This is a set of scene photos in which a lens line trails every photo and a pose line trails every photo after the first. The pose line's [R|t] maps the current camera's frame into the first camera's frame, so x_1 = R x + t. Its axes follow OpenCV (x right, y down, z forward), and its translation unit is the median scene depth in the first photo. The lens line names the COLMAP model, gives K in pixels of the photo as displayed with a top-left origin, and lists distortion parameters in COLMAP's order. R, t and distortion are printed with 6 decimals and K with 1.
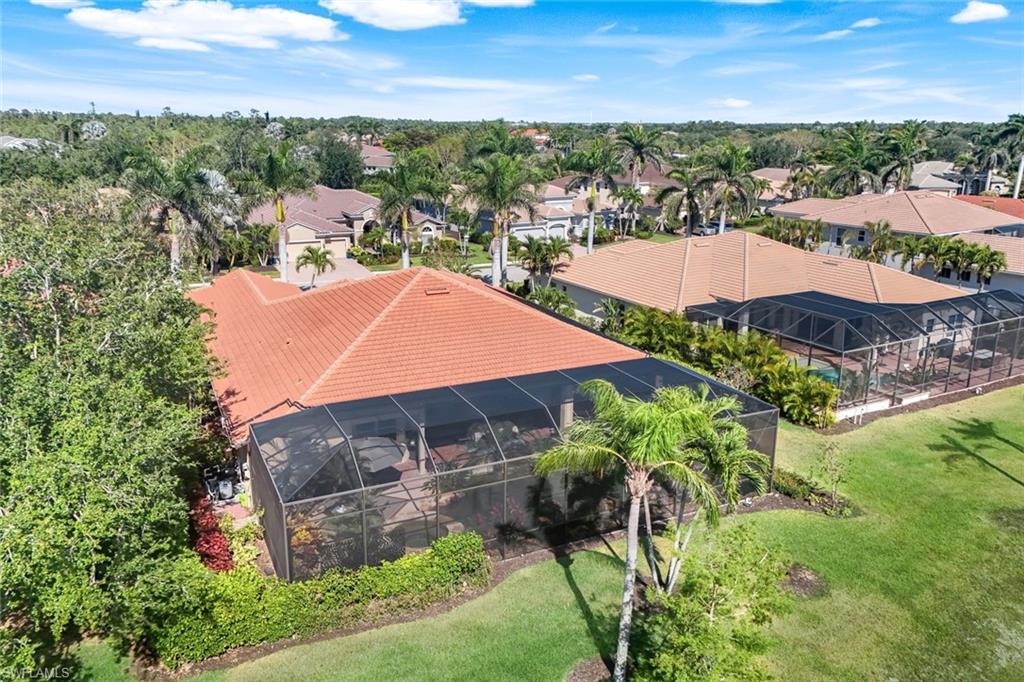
lens RADIAL K [[782.0, 0, 495.9], [0, 782.0, 339.1], [0, 0, 1]] dist [0.040379, 0.001487]
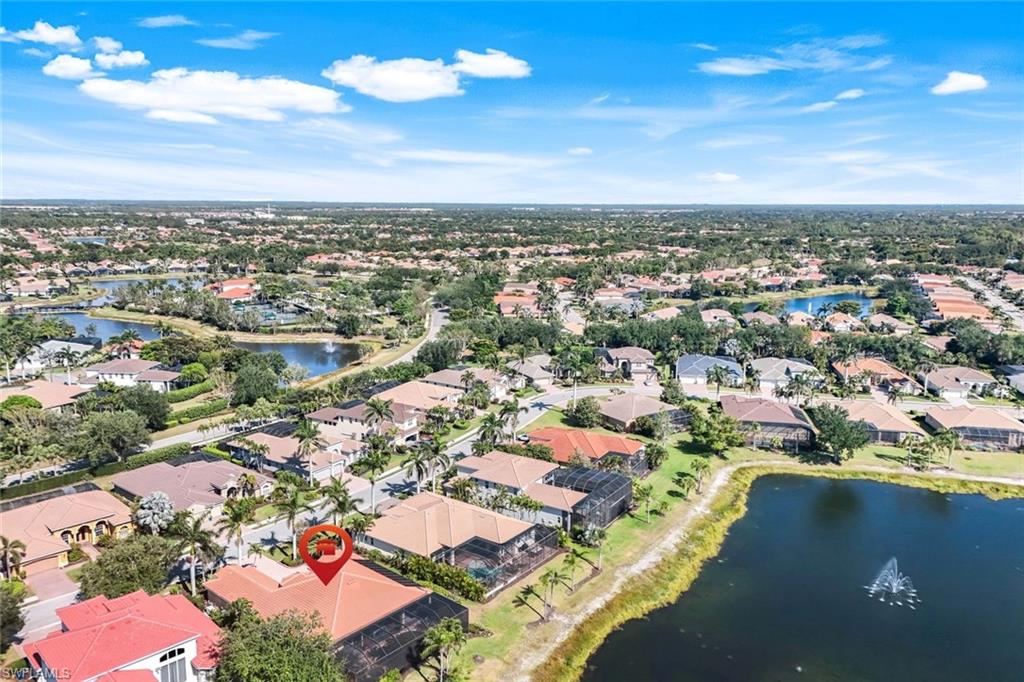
lens RADIAL K [[729.6, 0, 512.0], [0, 729.6, 341.0], [0, 0, 1]] dist [0.027502, -0.000194]
pose [[0.911682, -0.062772, 0.406073, -0.540666], [0.109652, 0.989590, -0.093208, -0.583624], [-0.395995, 0.129502, 0.909075, -1.669914]]
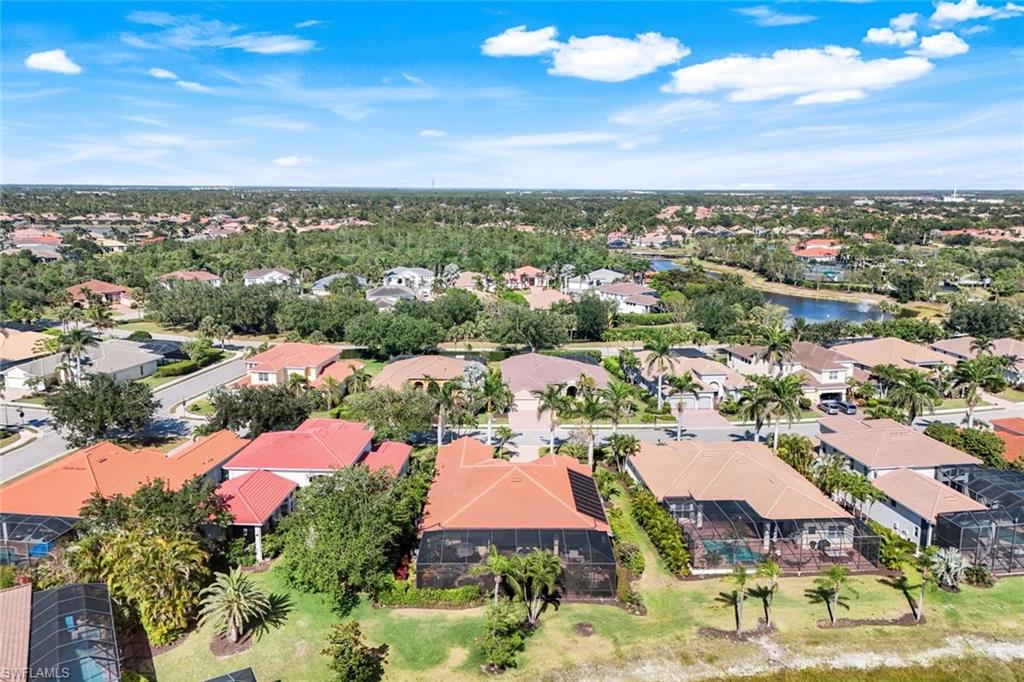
lens RADIAL K [[729.6, 0, 512.0], [0, 729.6, 341.0], [0, 0, 1]] dist [0.027502, -0.000194]
pose [[0.919227, 0.089237, -0.383483, 0.682698], [-0.120578, 0.990983, -0.058427, -0.332685], [0.374811, 0.099947, 0.921698, -1.010154]]
